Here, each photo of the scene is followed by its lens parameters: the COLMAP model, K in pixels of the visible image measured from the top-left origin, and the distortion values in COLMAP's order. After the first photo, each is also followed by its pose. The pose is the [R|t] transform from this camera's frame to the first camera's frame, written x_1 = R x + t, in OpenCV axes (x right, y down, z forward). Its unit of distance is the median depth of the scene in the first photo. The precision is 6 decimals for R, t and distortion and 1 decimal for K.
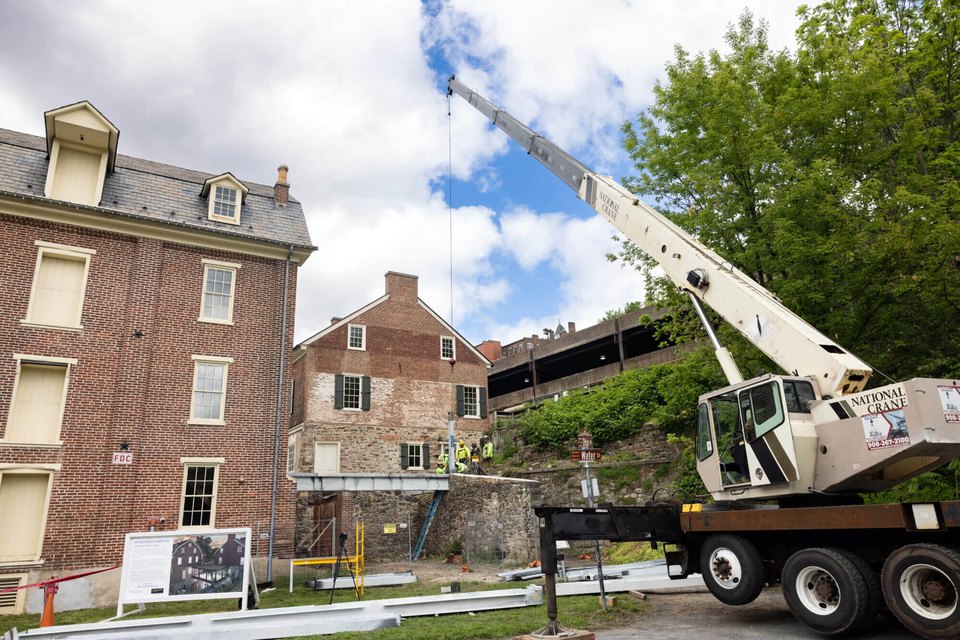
lens RADIAL K [[657.8, 0, 486.8], [0, 657.8, 325.1], [0, 0, 1]] dist [0.000612, 0.004378]
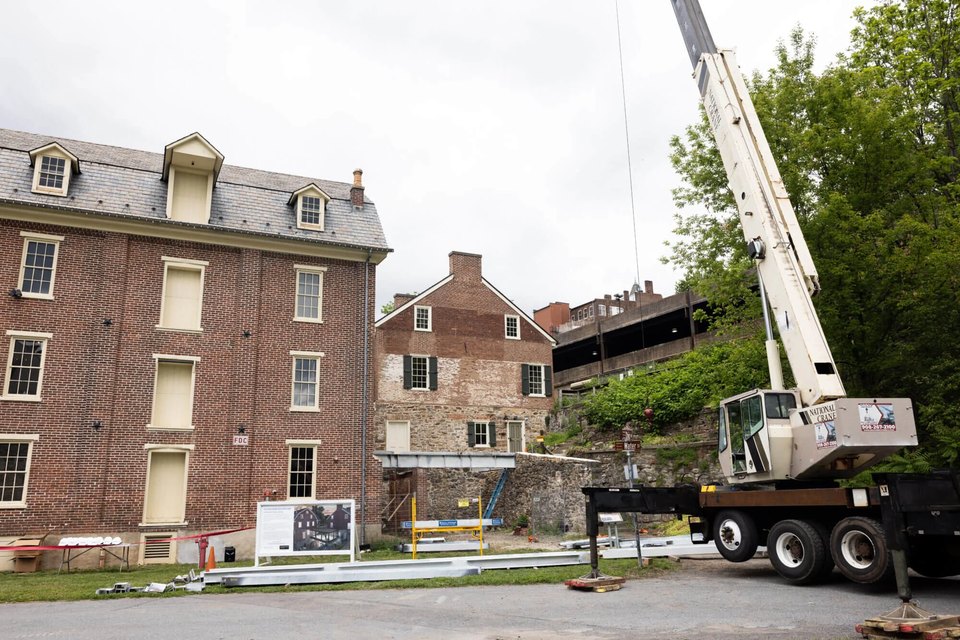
lens RADIAL K [[747.2, 0, 479.0], [0, 747.2, 327.2], [0, 0, 1]] dist [-0.032952, 0.034964]
pose [[0.994787, -0.008318, -0.101639, 0.011642], [0.014985, 0.997773, 0.065003, -0.077604], [0.100871, -0.066187, 0.992695, -0.261387]]
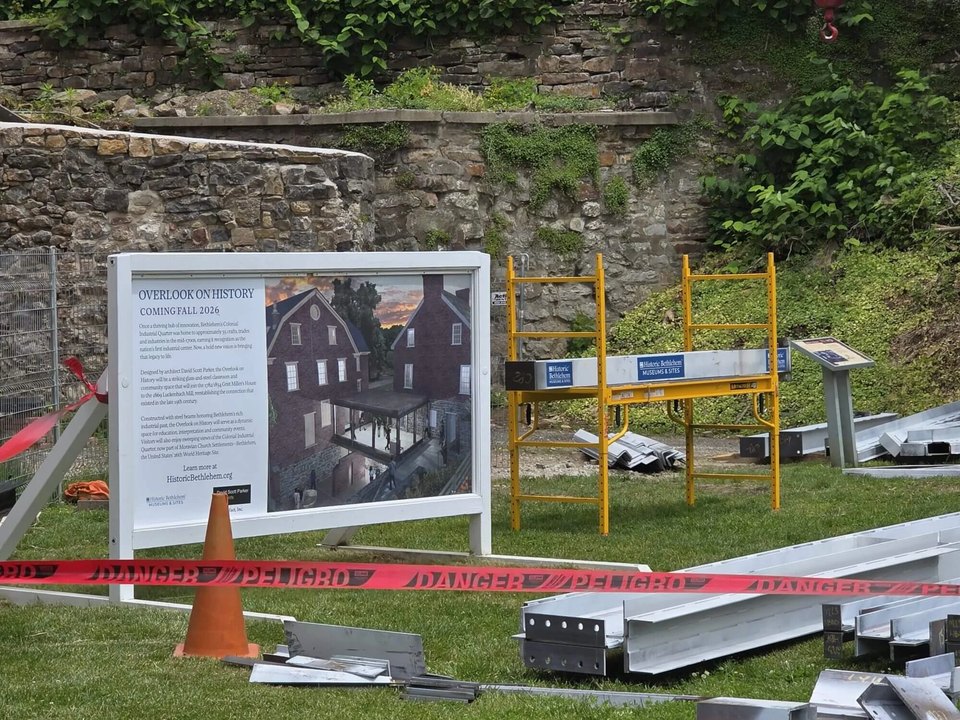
lens RADIAL K [[2584.2, 0, 475.7], [0, 2584.2, 356.2], [0, 0, 1]] dist [-0.176878, 0.000000]
pose [[0.717168, 0.012005, 0.696797, -0.829058], [-0.205566, 0.959008, 0.195052, 0.123420], [-0.665893, -0.283123, 0.690238, 0.251056]]
